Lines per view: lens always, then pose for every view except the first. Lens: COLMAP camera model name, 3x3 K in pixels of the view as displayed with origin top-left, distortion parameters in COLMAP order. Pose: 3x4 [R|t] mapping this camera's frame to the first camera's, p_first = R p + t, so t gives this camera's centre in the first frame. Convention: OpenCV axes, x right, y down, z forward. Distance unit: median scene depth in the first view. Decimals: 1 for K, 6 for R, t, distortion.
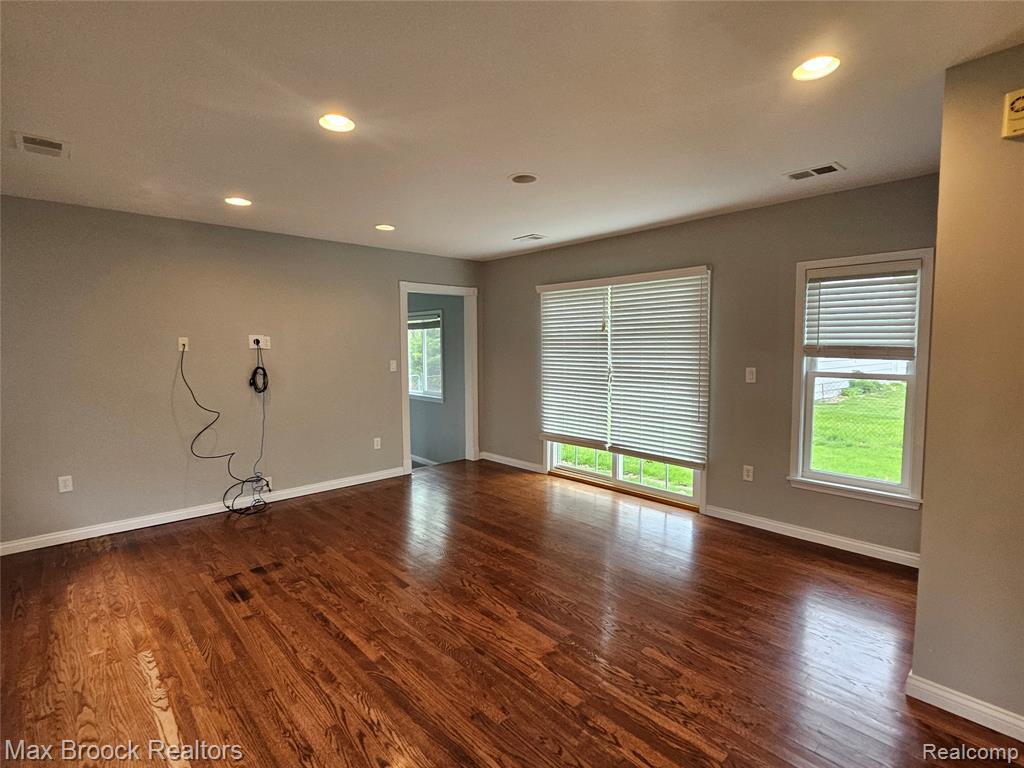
lens RADIAL K [[500.2, 0, 505.2], [0, 500.2, 381.7], [0, 0, 1]] dist [-0.005882, 0.001449]
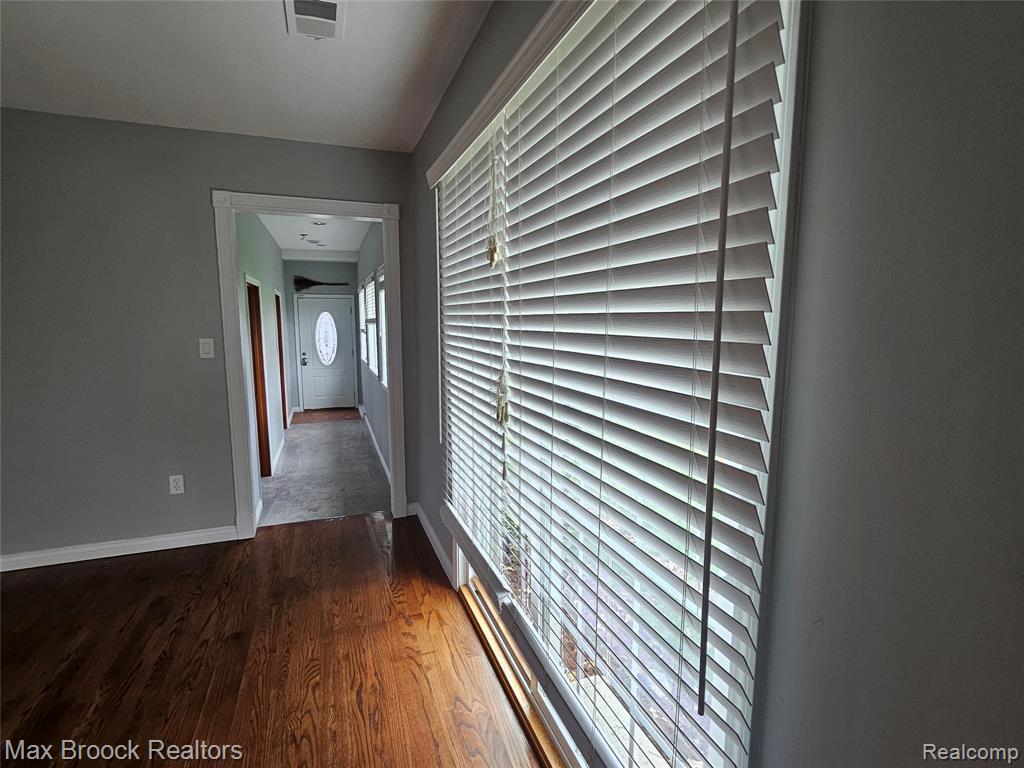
lens RADIAL K [[500.2, 0, 507.8], [0, 500.2, 381.6], [0, 0, 1]] dist [-0.005882, 0.001449]
pose [[0.930757, 0.053845, -0.361652, 0.406377], [-0.033610, 0.997509, 0.062016, -0.056893], [0.364090, -0.045566, 0.930248, 0.853358]]
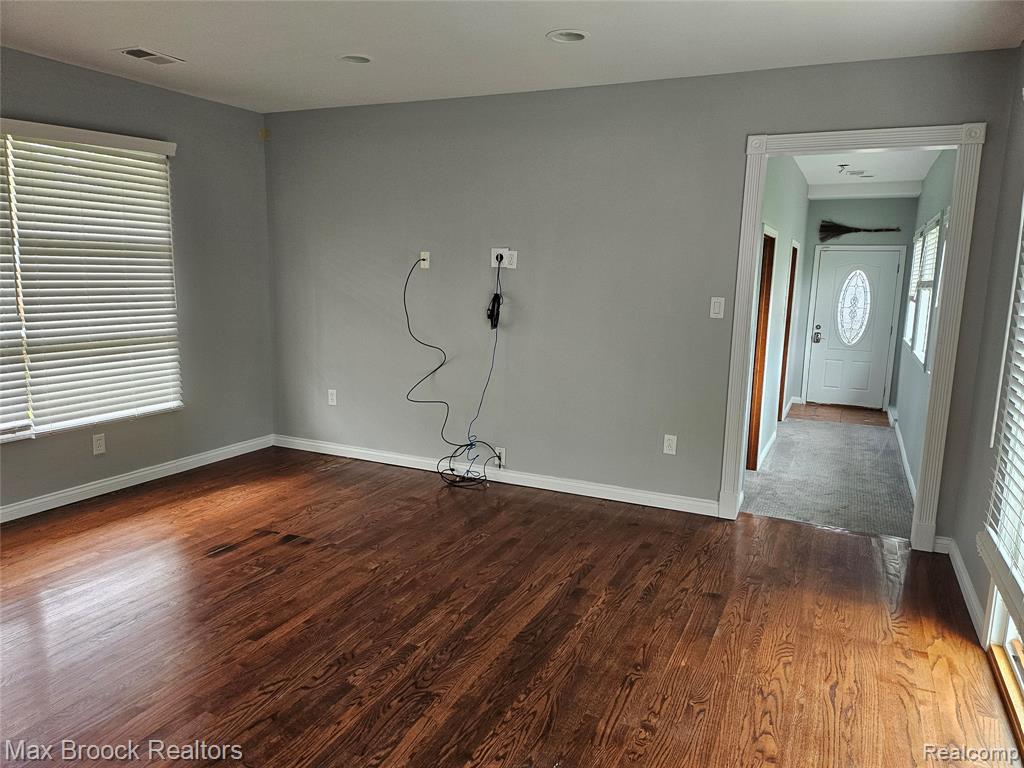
lens RADIAL K [[710.7, 0, 505.4], [0, 710.7, 390.1], [0, 0, 1]] dist [0.072702, -0.075208]
pose [[0.389029, 0.167982, -0.905781, 0.537026], [-0.093866, 0.985345, 0.142422, -0.045969], [0.916431, 0.029616, 0.399096, 0.706565]]
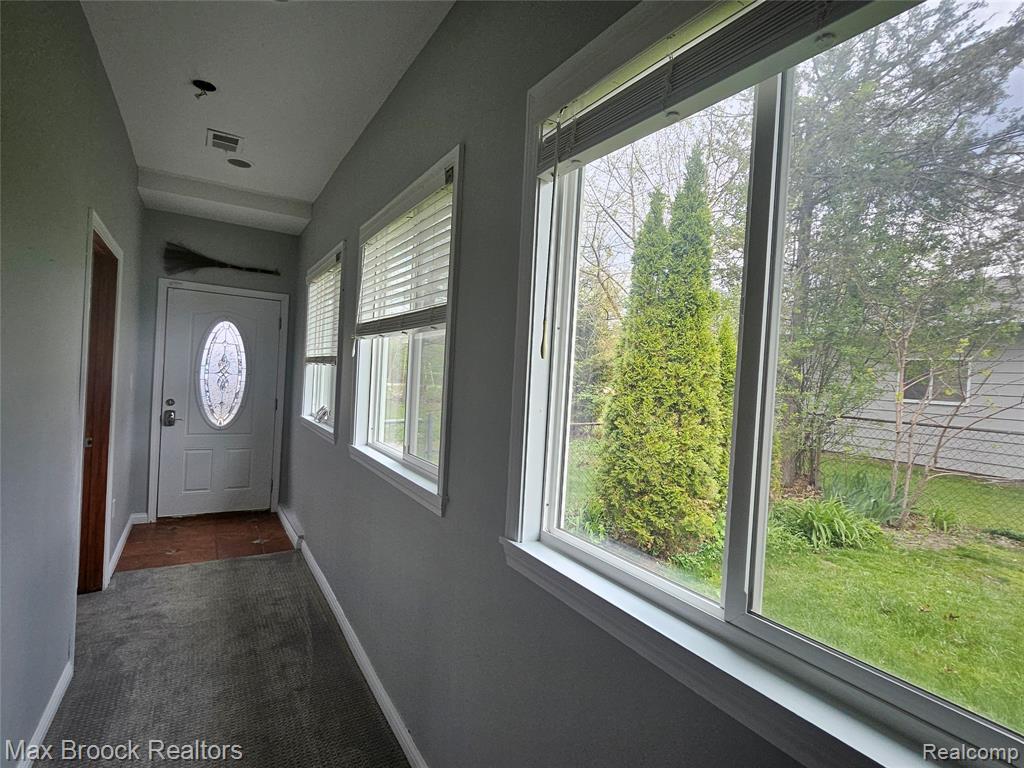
lens RADIAL K [[500.2, 0, 510.5], [0, 500.2, 381.7], [0, 0, 1]] dist [-0.005882, 0.001449]
pose [[0.983933, 0.068483, -0.164881, -0.434490], [-0.078825, 0.995257, -0.057010, -0.051558], [0.160194, 0.069091, 0.984665, 1.739292]]
